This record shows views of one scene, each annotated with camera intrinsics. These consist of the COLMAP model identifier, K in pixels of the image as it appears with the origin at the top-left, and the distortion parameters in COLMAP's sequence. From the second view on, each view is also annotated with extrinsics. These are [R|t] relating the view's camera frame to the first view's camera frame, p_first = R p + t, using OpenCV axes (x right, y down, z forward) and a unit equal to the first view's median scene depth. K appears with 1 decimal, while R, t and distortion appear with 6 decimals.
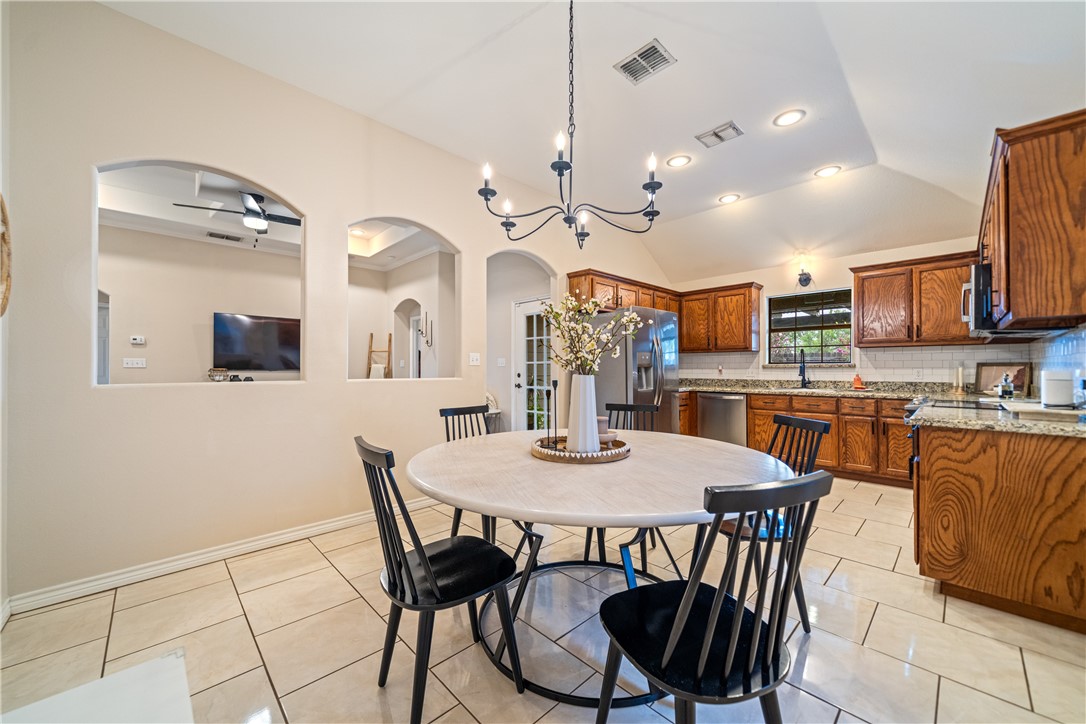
lens RADIAL K [[409.0, 0, 535.6], [0, 409.0, 364.7], [0, 0, 1]] dist [-0.000541, -0.000594]
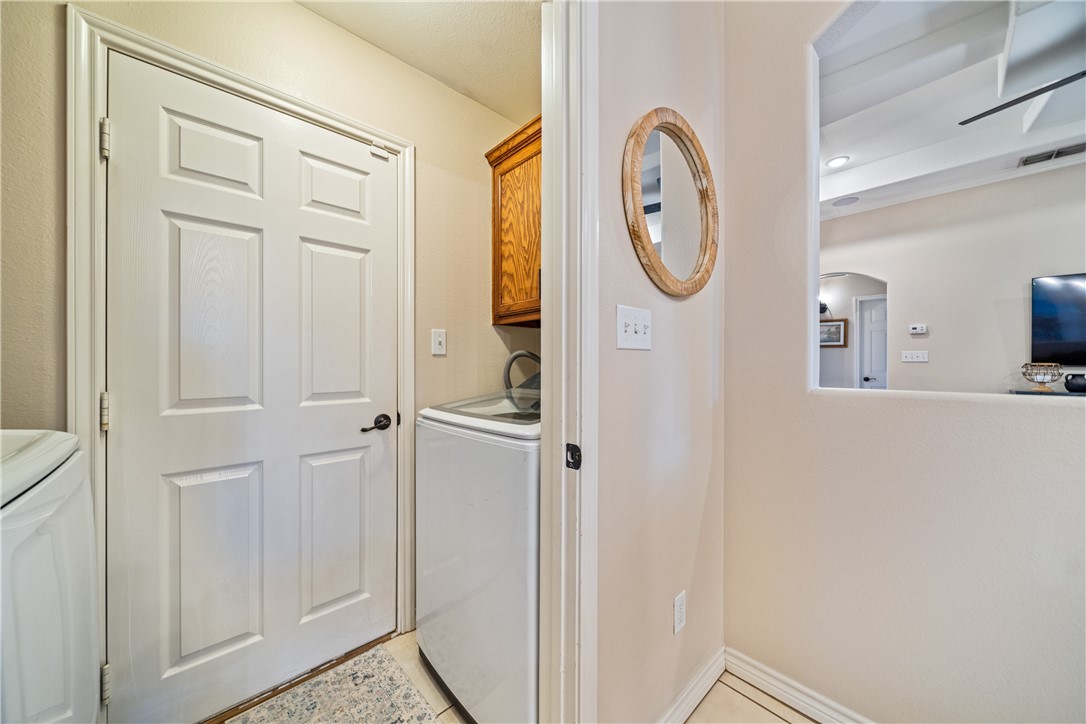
lens RADIAL K [[373.2, 0, 544.3], [0, 373.2, 359.6], [0, 0, 1]] dist [-0.003365, -0.000387]
pose [[-0.007007, -0.003300, -0.999970, -0.217813], [0.003954, 0.999987, -0.003328, 0.002761], [0.999968, -0.003978, -0.006994, 0.255665]]
